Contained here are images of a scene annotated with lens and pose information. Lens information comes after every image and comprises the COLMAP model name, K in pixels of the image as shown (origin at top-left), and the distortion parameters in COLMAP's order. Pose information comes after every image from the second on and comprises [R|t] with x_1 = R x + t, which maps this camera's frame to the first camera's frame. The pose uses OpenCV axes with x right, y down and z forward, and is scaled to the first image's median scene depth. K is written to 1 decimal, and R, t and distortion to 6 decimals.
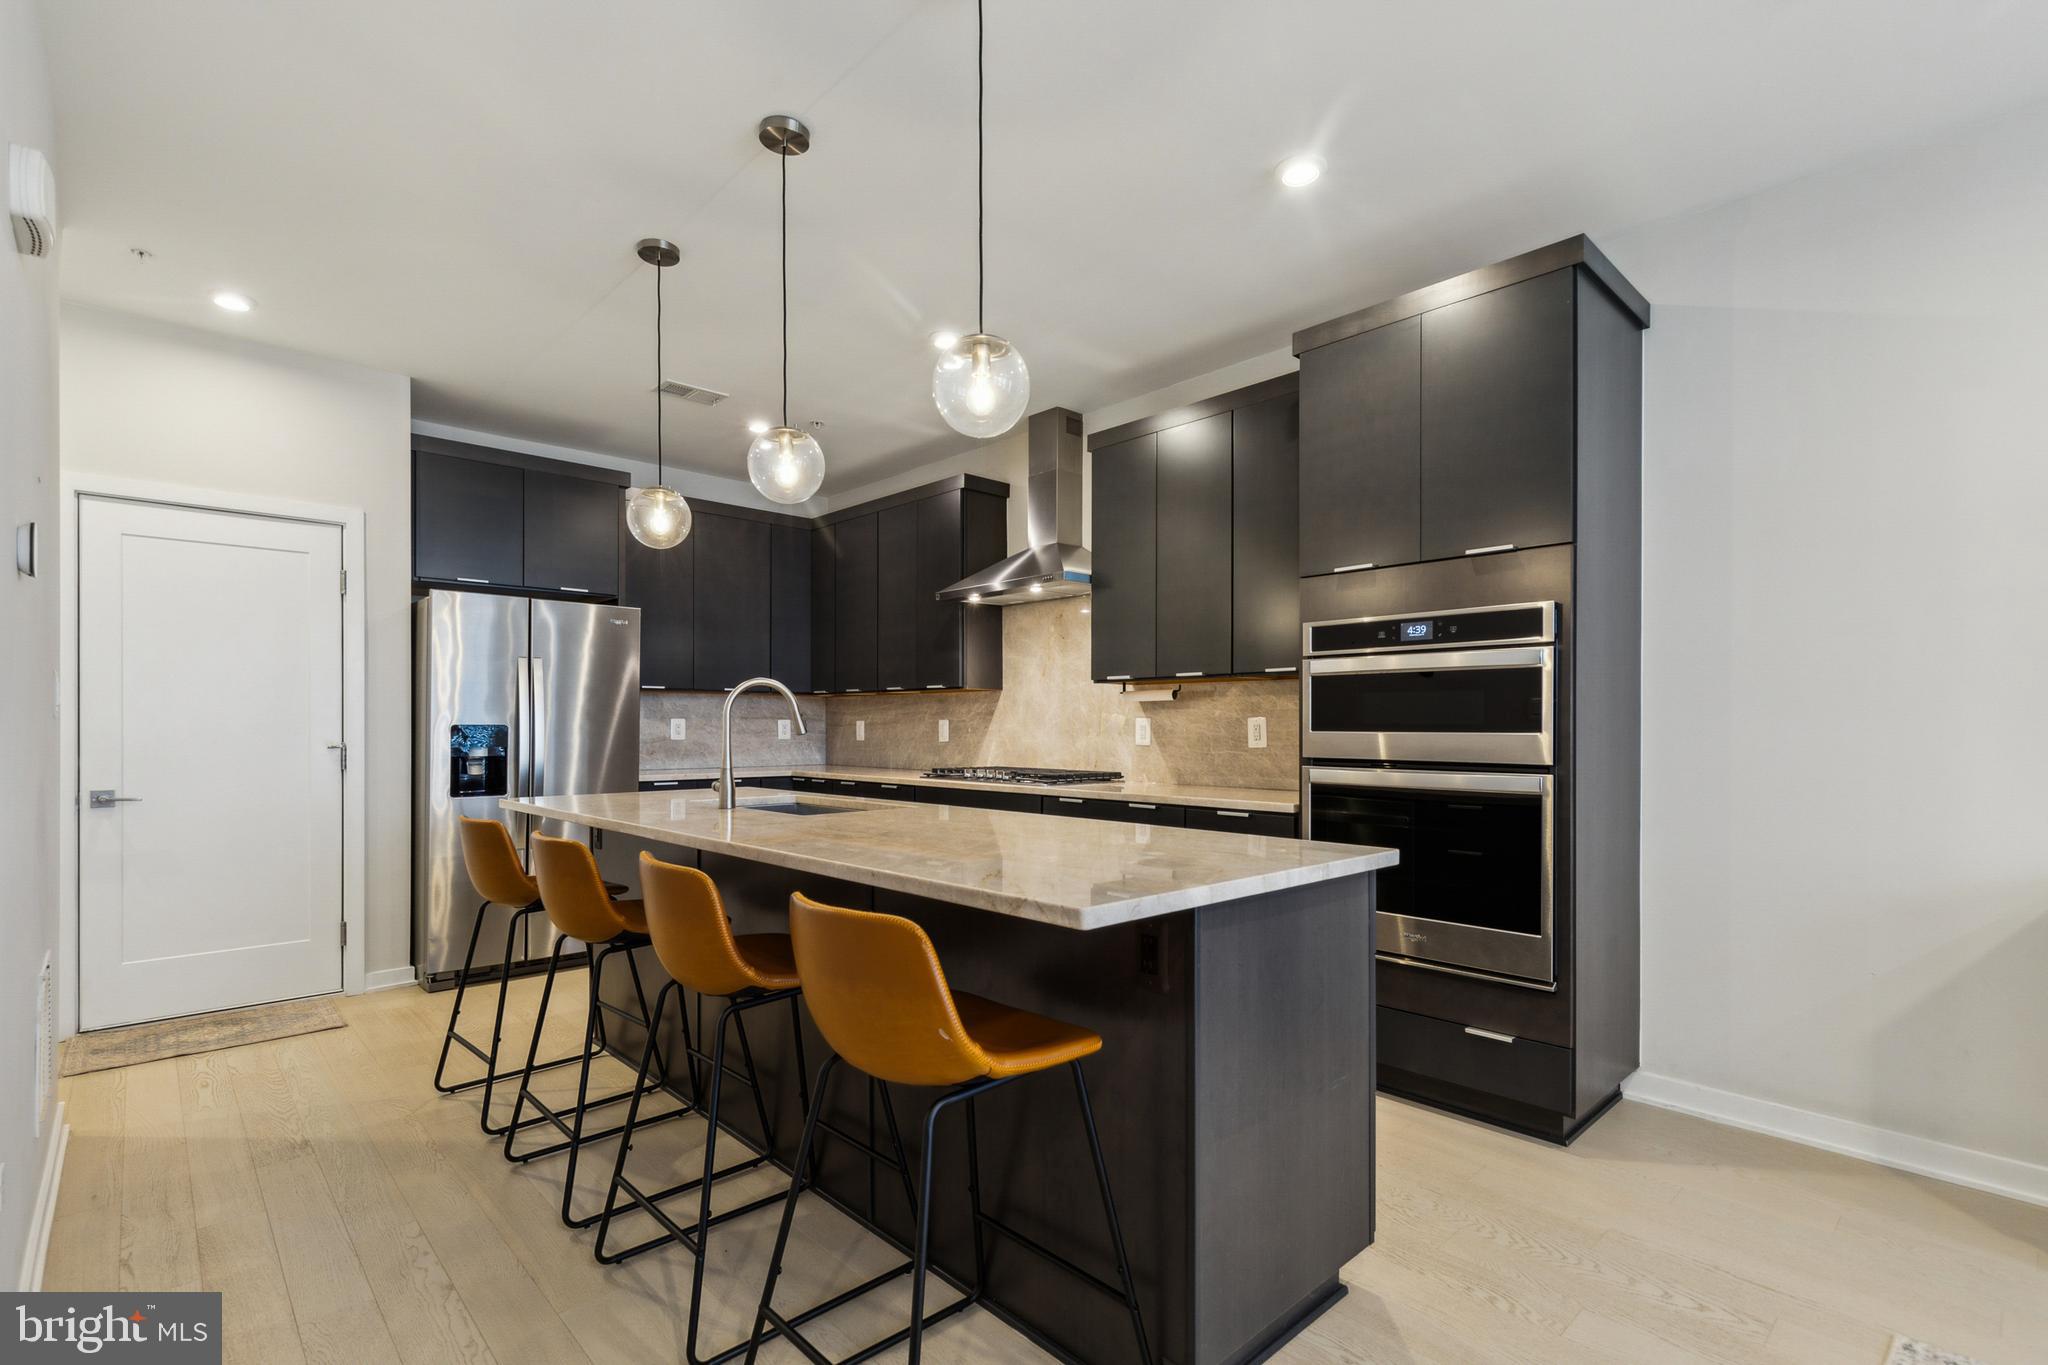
lens RADIAL K [[932.2, 0, 1032.8], [0, 932.2, 718.0], [0, 0, 1]] dist [0.001900, 0.000125]
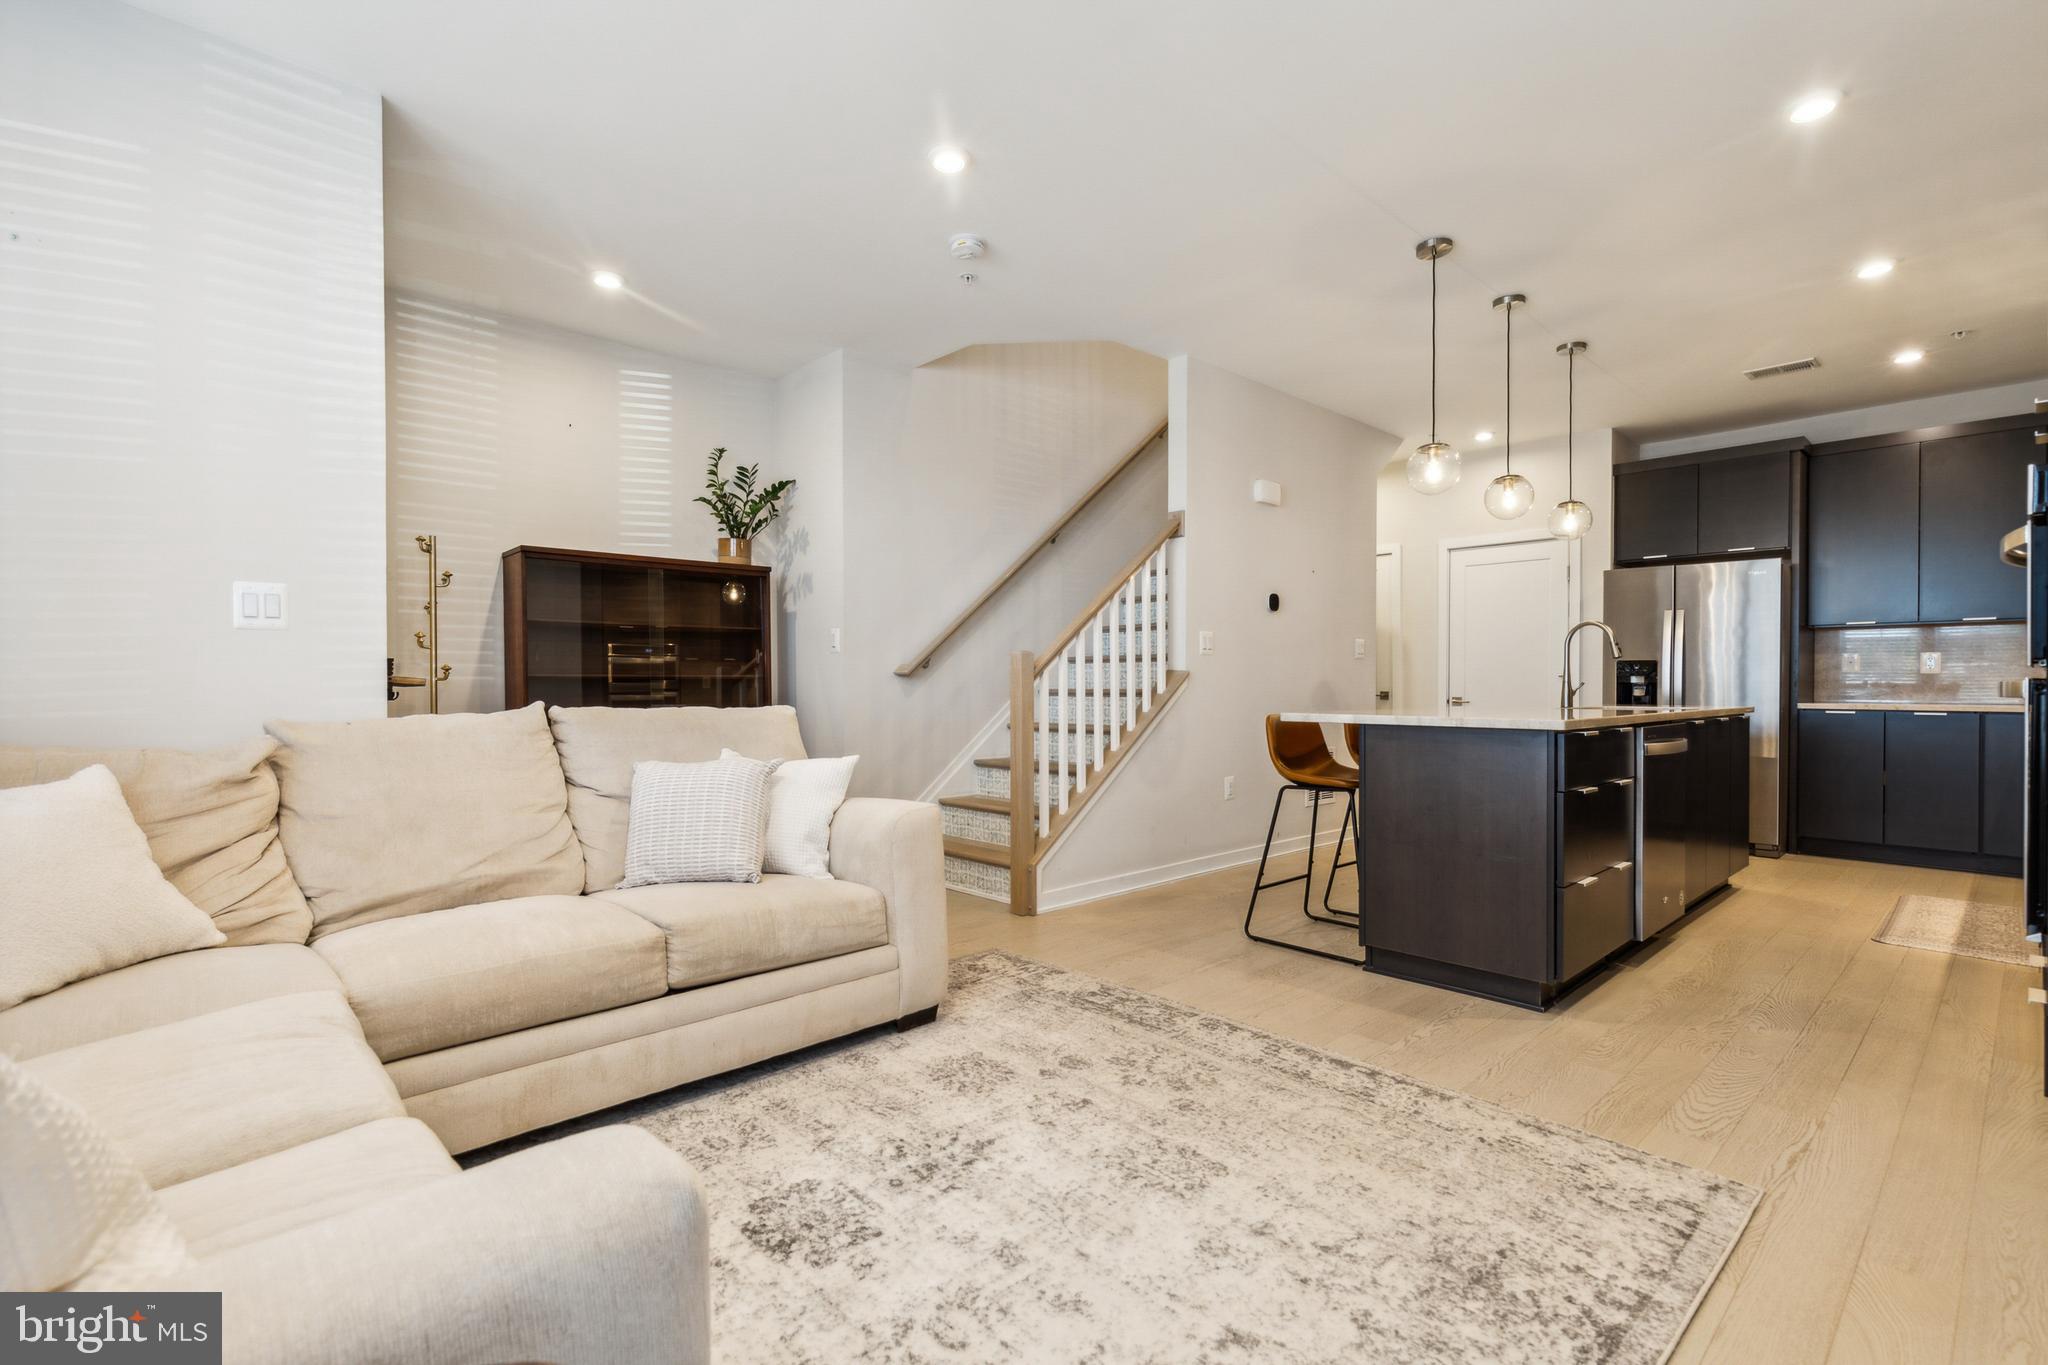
lens RADIAL K [[932.2, 0, 1013.8], [0, 932.2, 693.0], [0, 0, 1]] dist [0.001900, 0.000125]
pose [[-0.020336, 0.011390, -0.999728, 0.838256], [0.008482, 0.999901, 0.011220, 0.032507], [0.999757, -0.008252, -0.020430, 0.075552]]
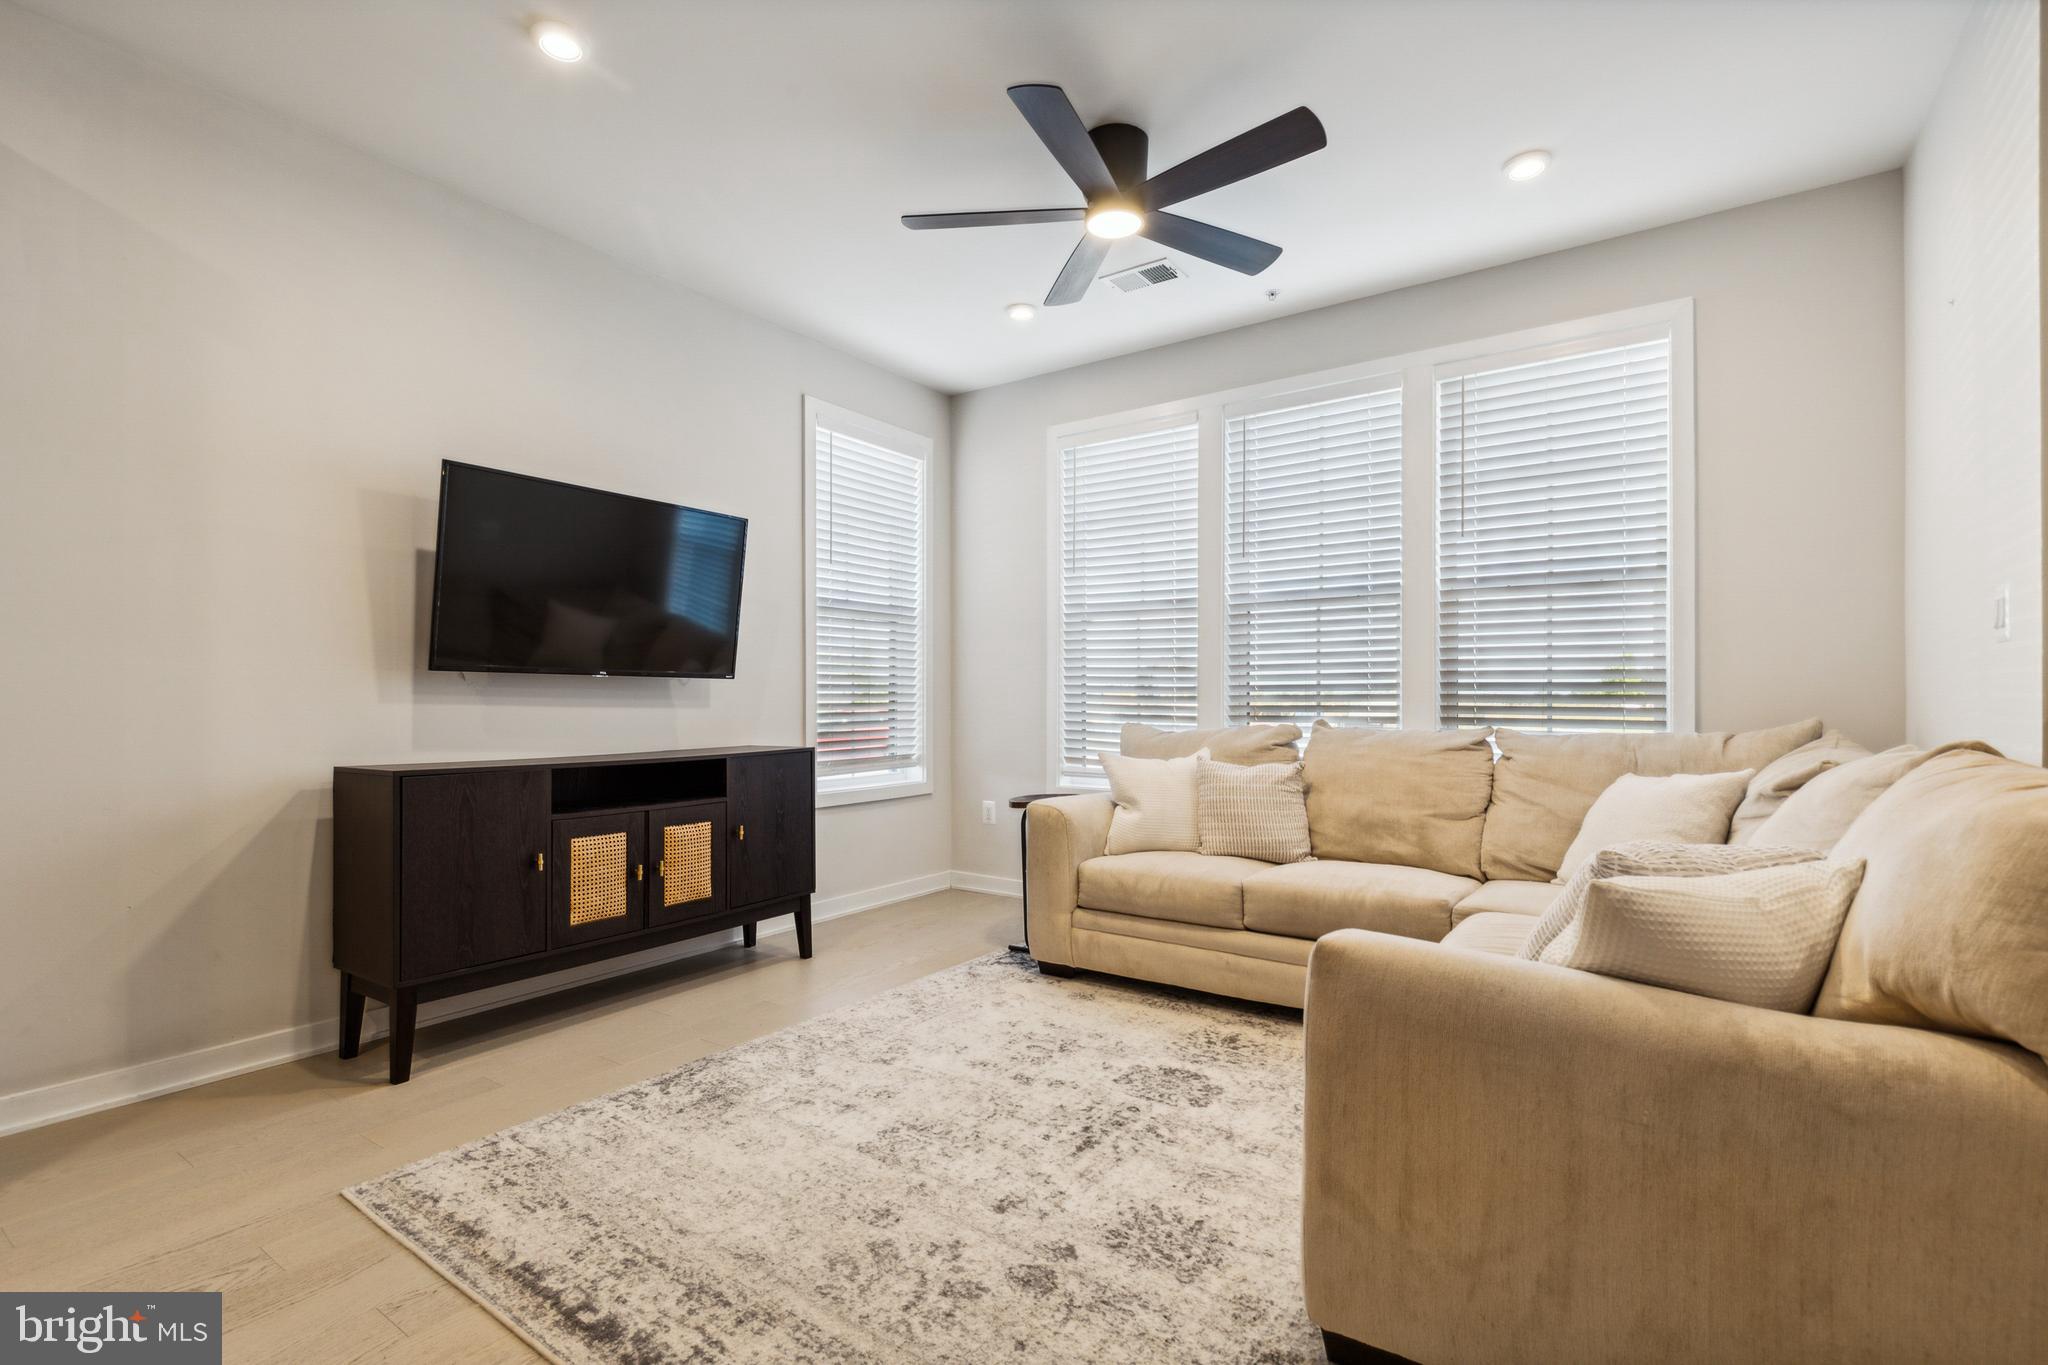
lens RADIAL K [[932.2, 0, 1018.0], [0, 932.2, 695.8], [0, 0, 1]] dist [0.001900, 0.000125]
pose [[-0.196512, 0.000152, 0.980501, -0.130881], [-0.008354, 0.999963, -0.001829, 0.028904], [-0.980466, -0.008550, -0.196504, 0.185349]]
